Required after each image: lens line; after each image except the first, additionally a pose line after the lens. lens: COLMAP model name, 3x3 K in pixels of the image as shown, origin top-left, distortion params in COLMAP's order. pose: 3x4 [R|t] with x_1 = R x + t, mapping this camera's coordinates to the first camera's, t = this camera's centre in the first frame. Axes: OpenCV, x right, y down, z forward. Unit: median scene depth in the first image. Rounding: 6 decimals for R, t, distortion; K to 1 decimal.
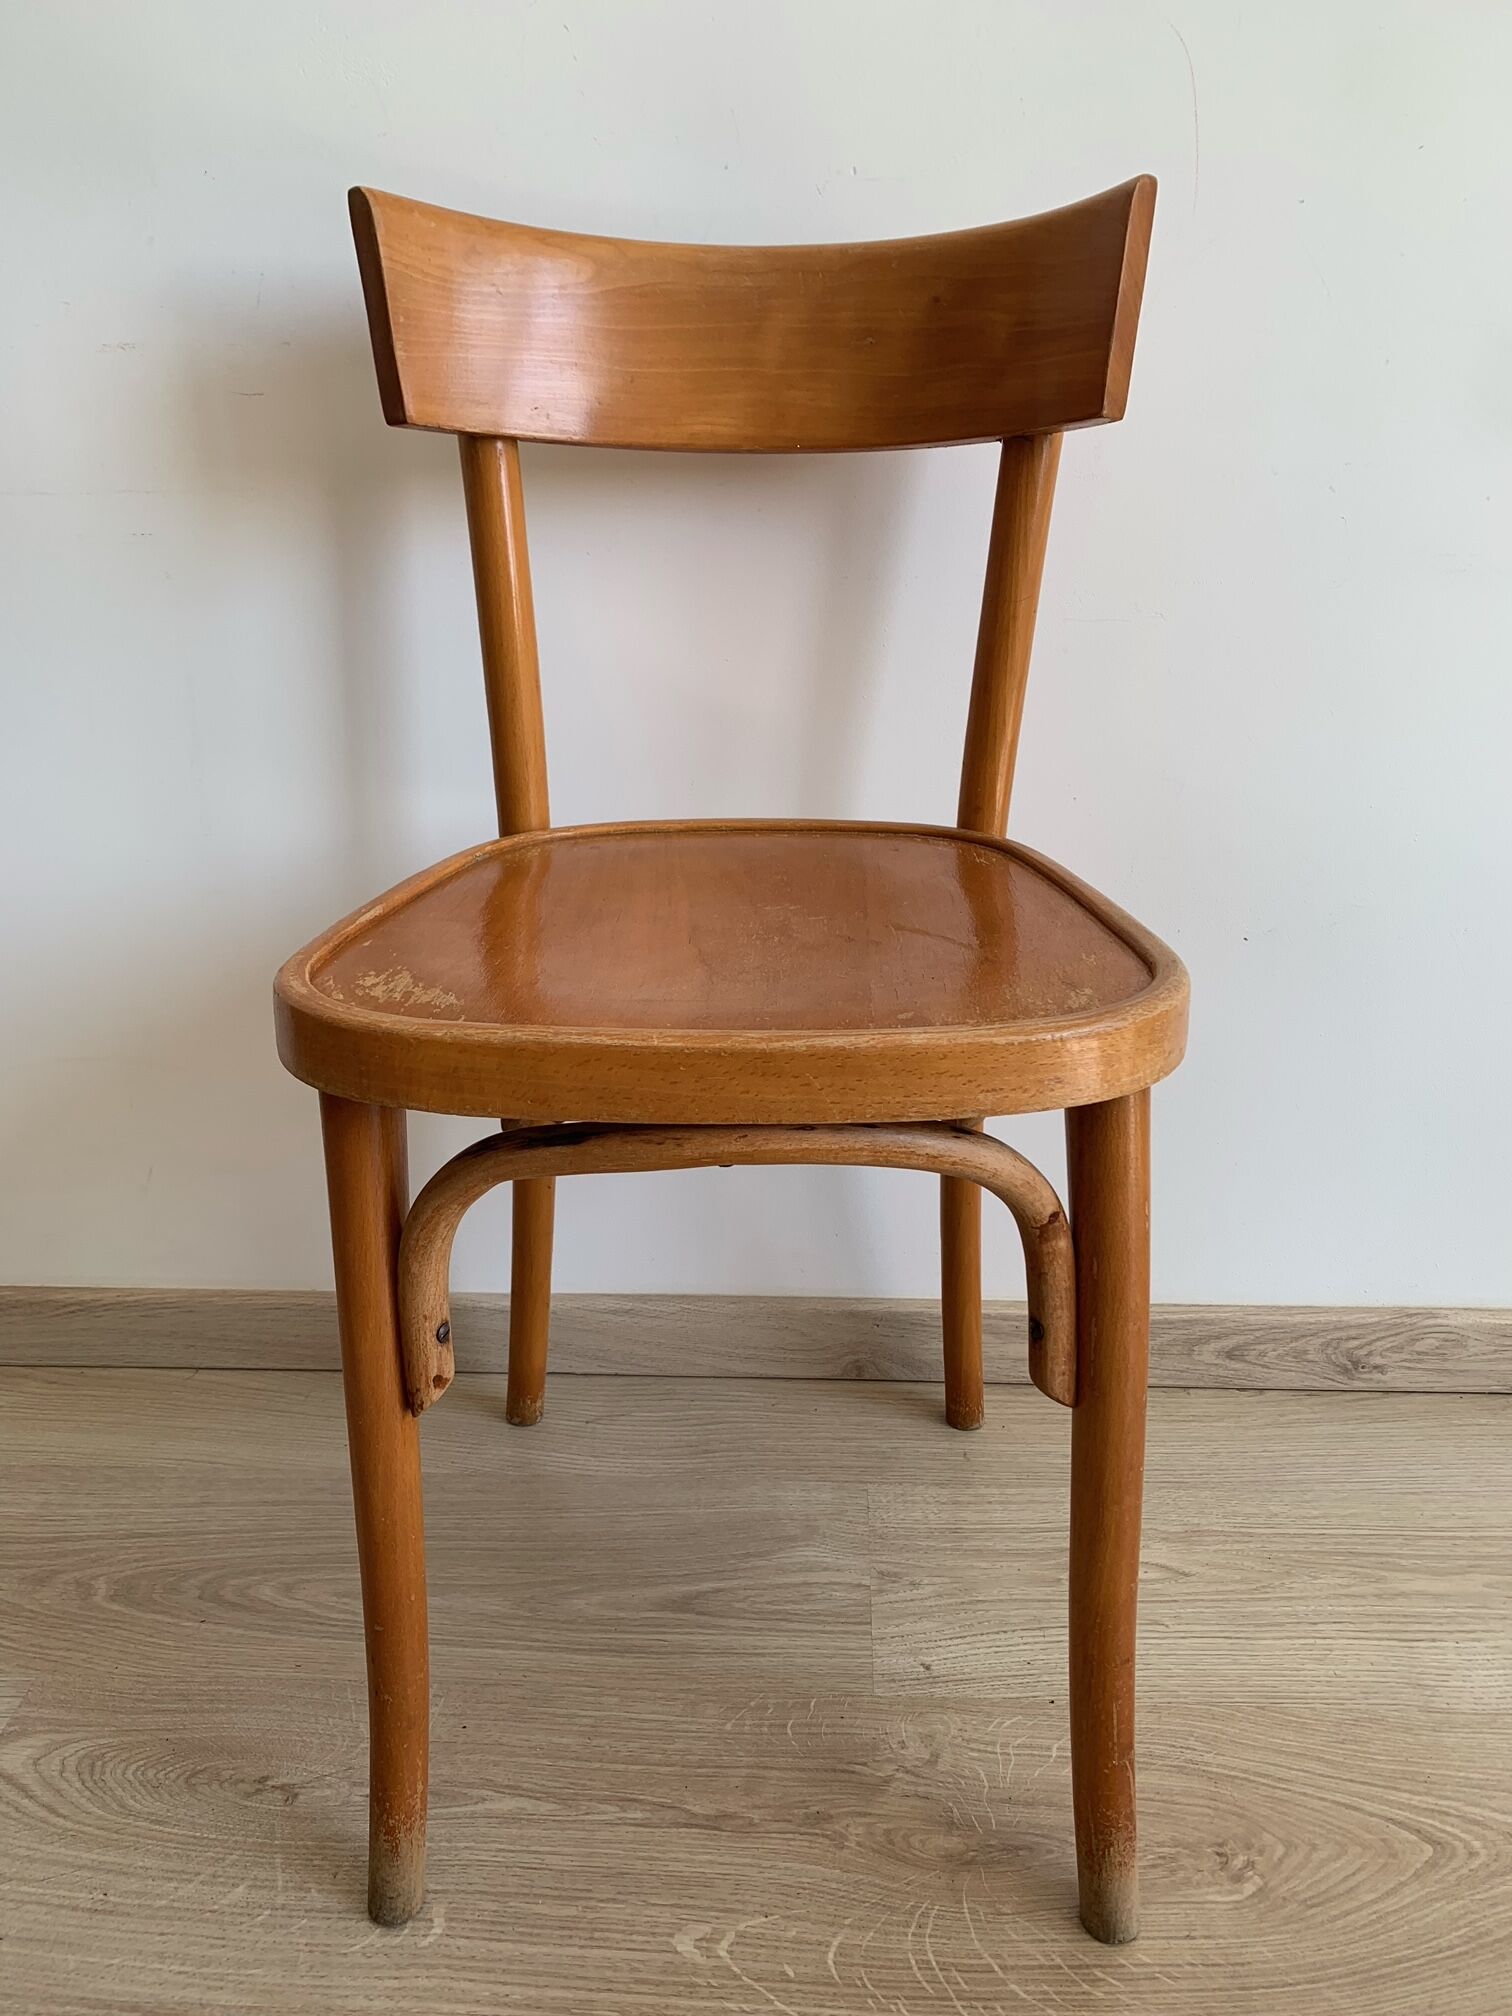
lens RADIAL K [[1583.1, 0, 754.1], [0, 1583.1, 991.6], [0, 0, 1]] dist [0.005168, -0.001000]
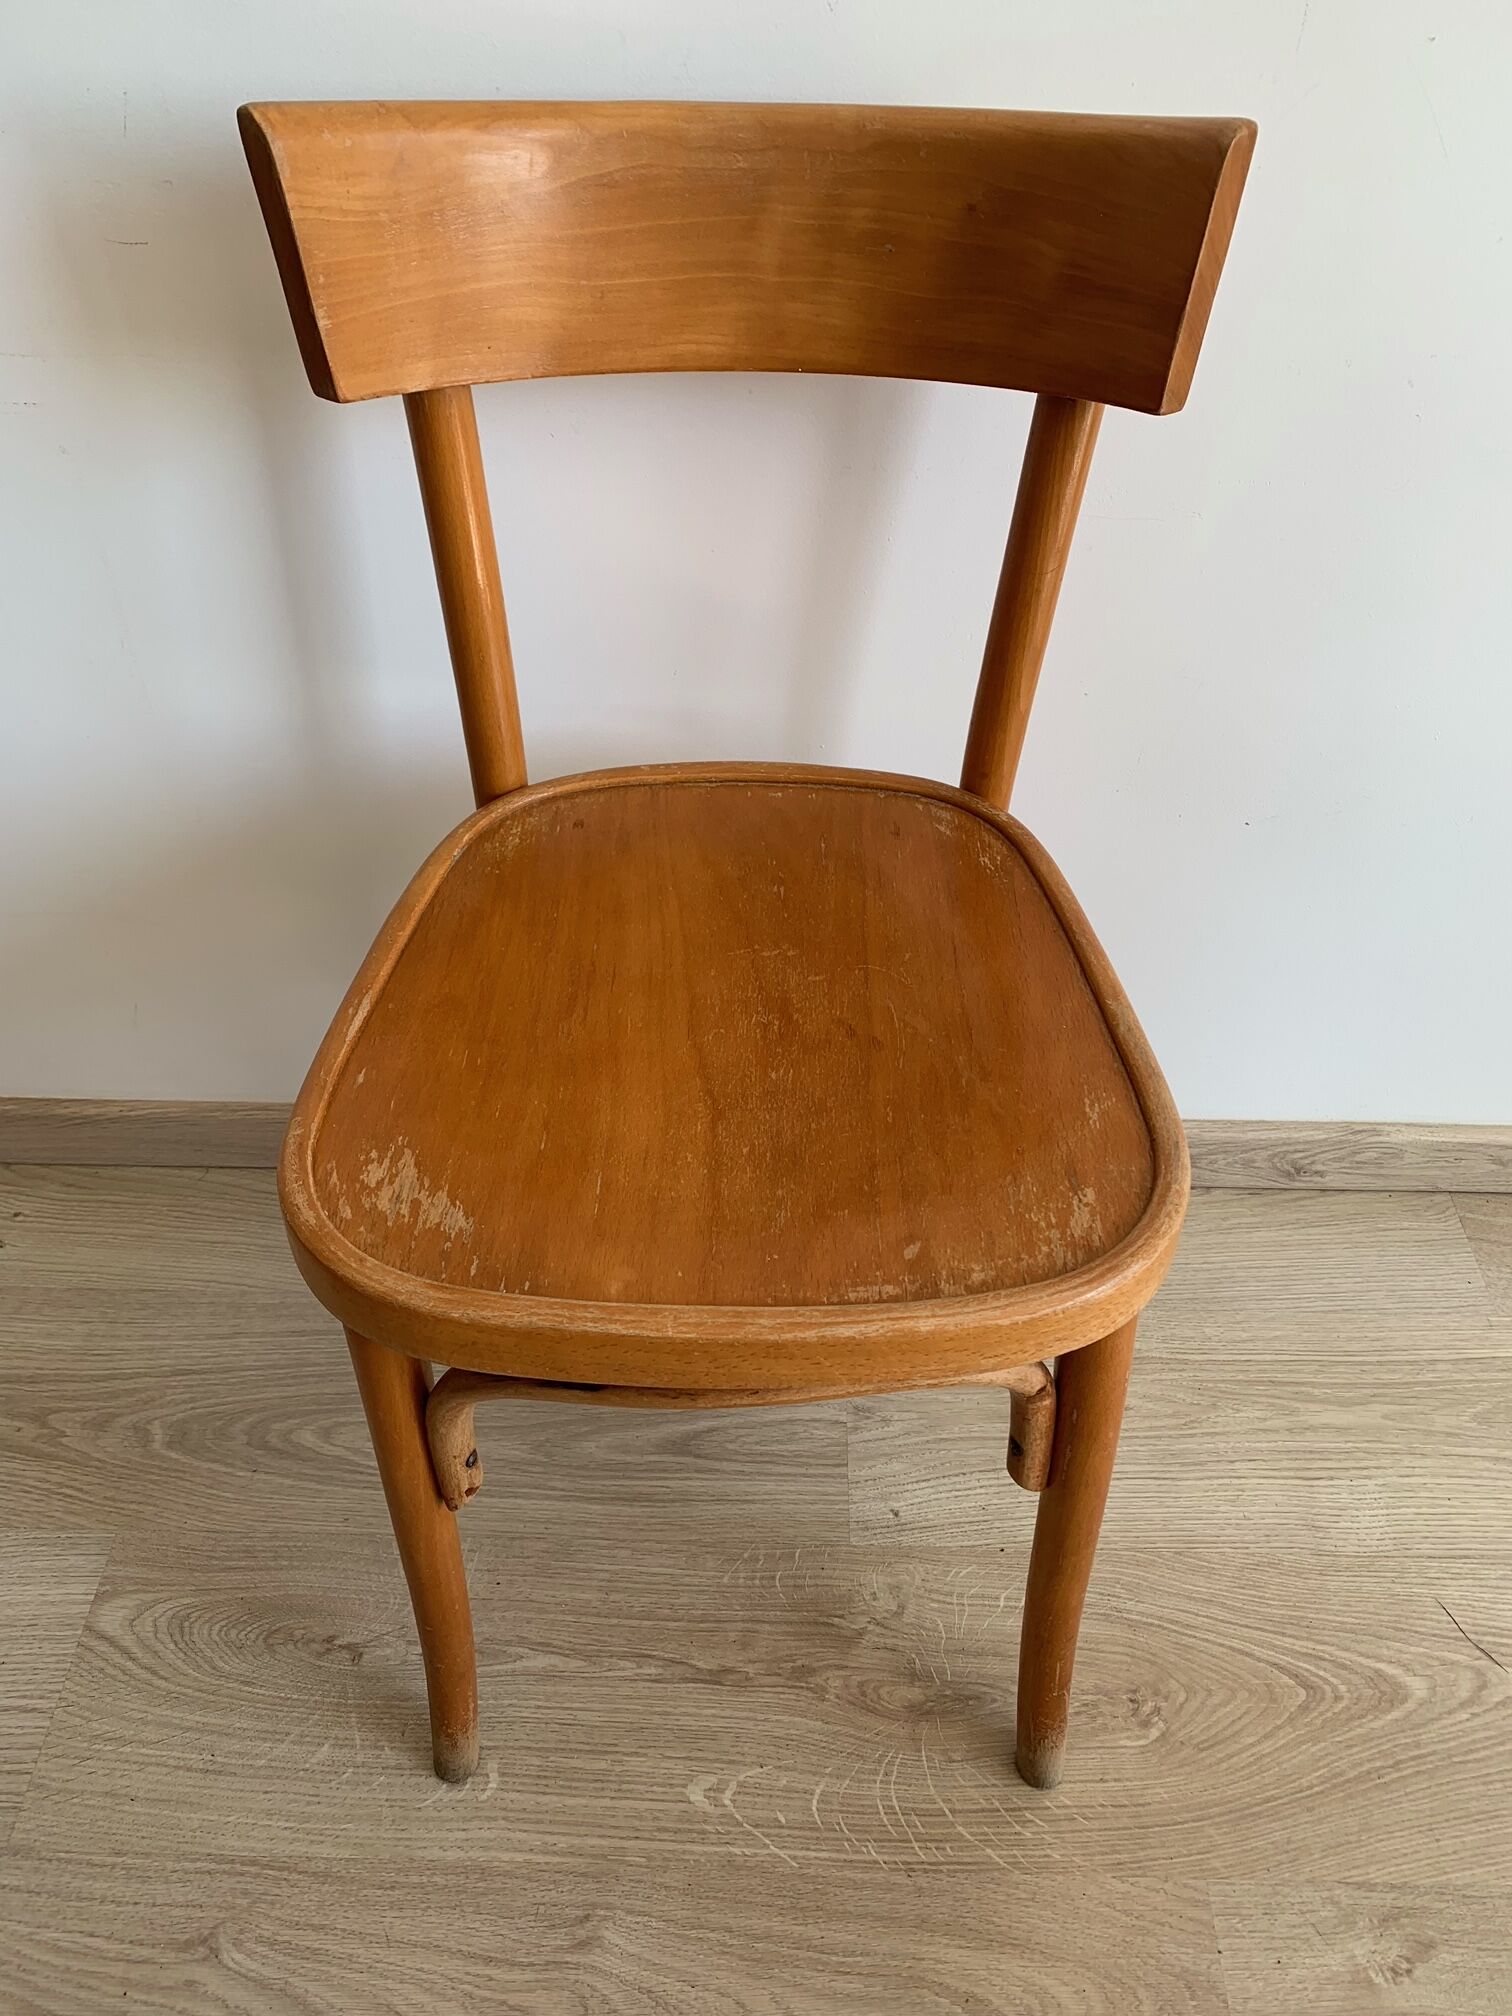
lens RADIAL K [[1583.1, 0, 766.4], [0, 1583.1, 992.6], [0, 0, 1]] dist [0.005168, -0.001000]
pose [[0.999384, -0.007747, 0.034225, -0.023627], [-0.006269, 0.920218, 0.391357, -0.405425], [-0.034526, -0.391330, 0.919602, 0.097080]]
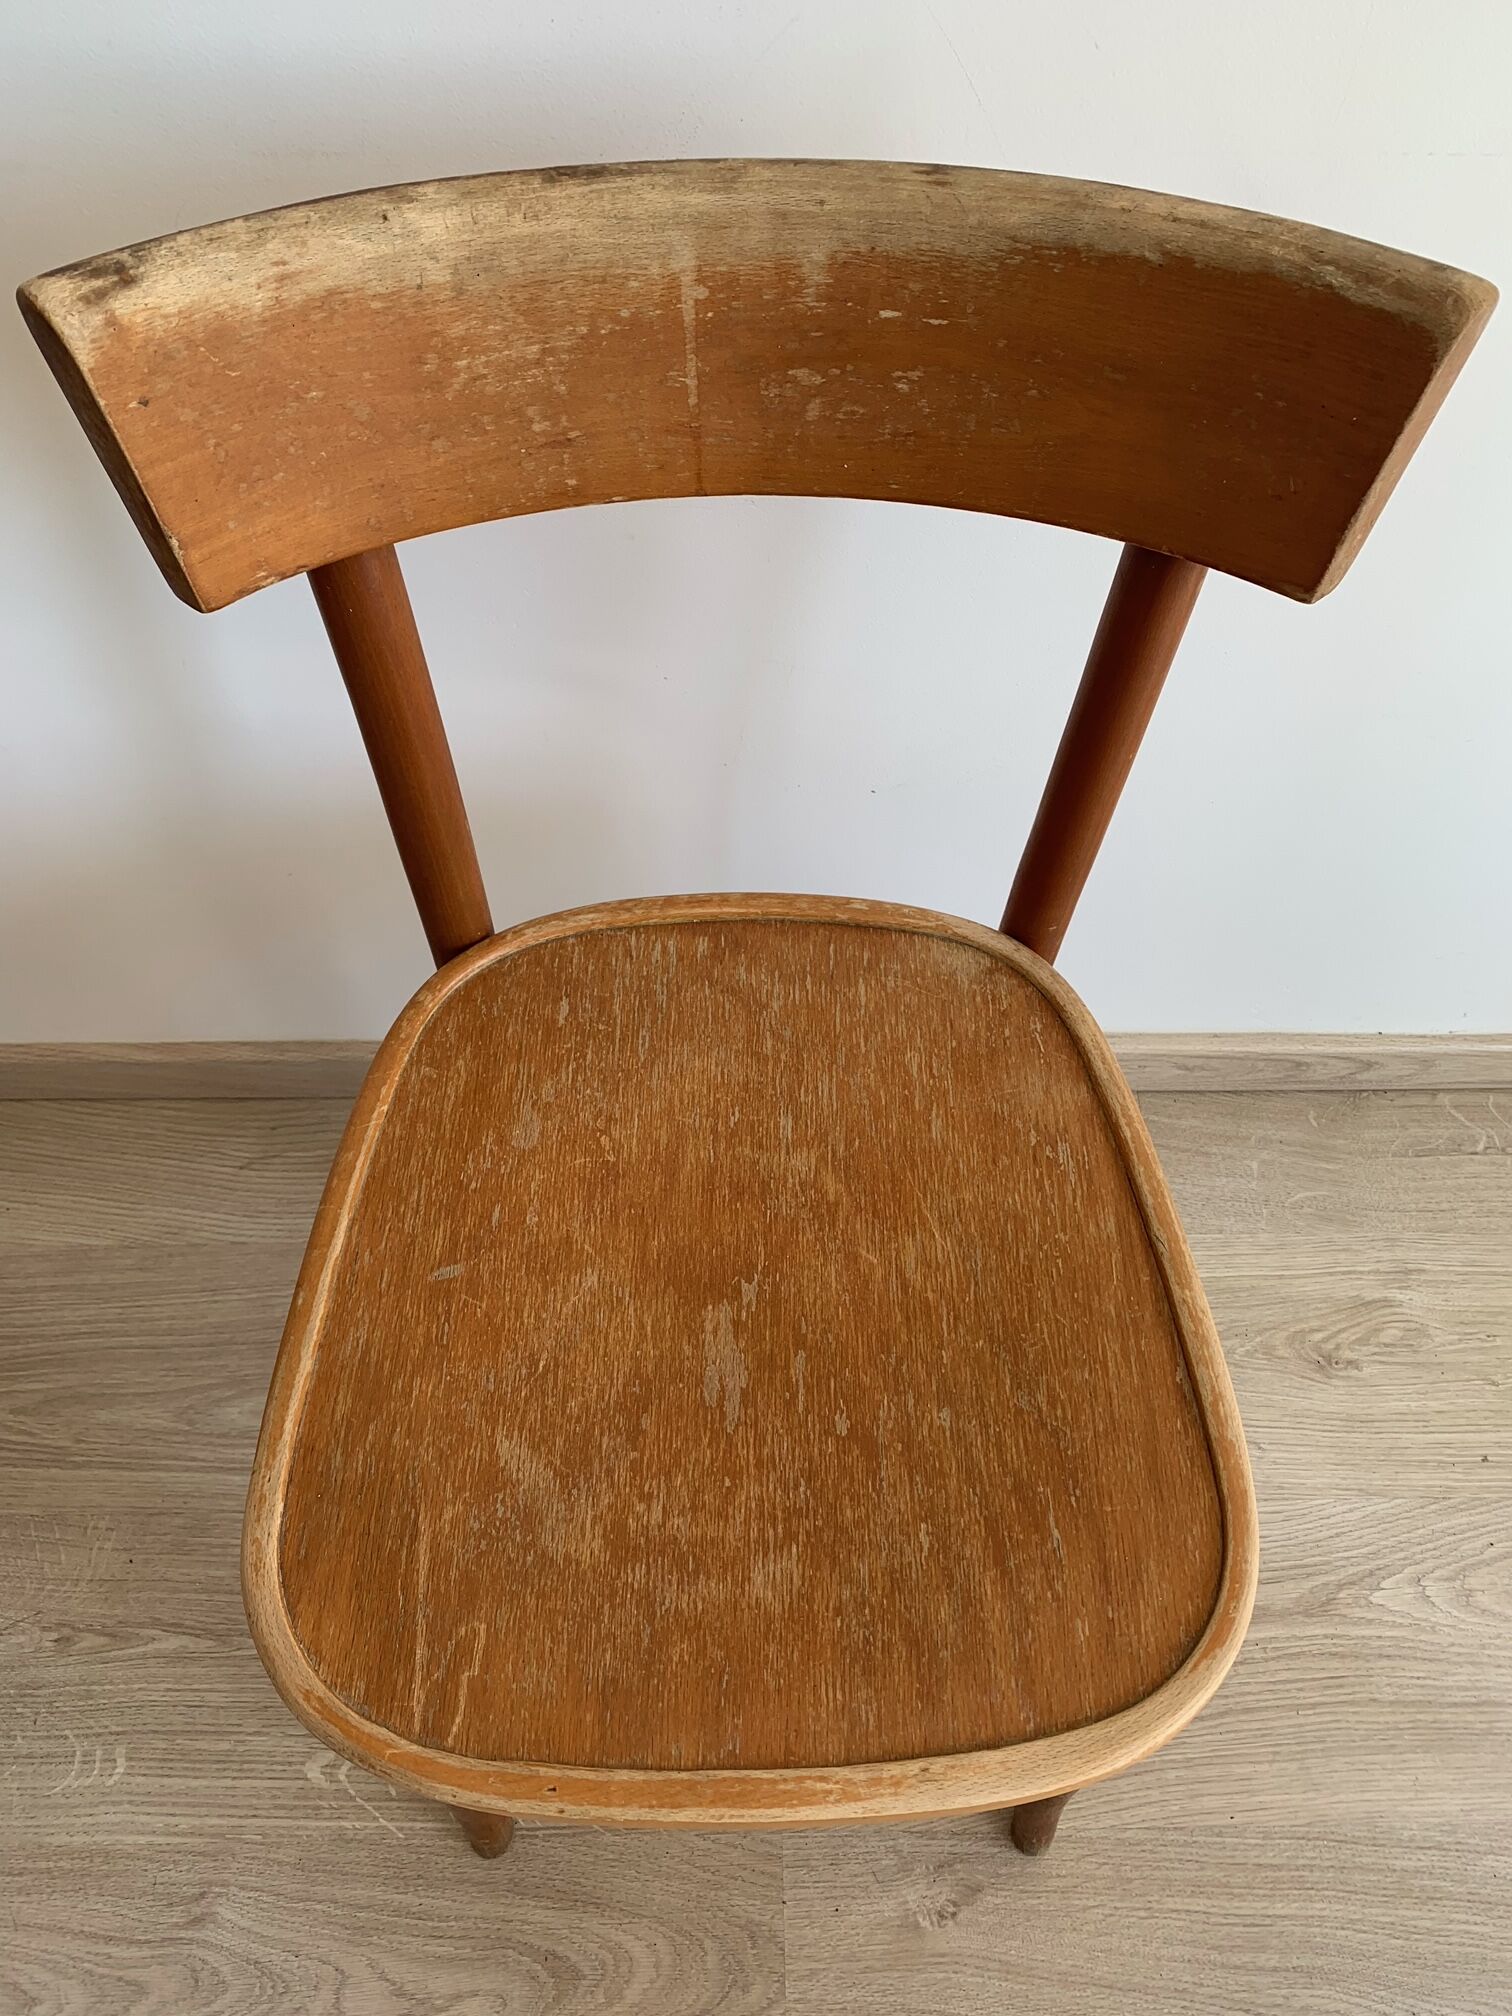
lens RADIAL K [[1583.1, 0, 773.2], [0, 1583.1, 1006.5], [0, 0, 1]] dist [0.005168, -0.001000]
pose [[0.997580, -0.044958, 0.053036, 0.261064], [0.001225, 0.774052, 0.633120, -0.635384], [-0.069516, -0.631523, 0.772234, 0.322923]]
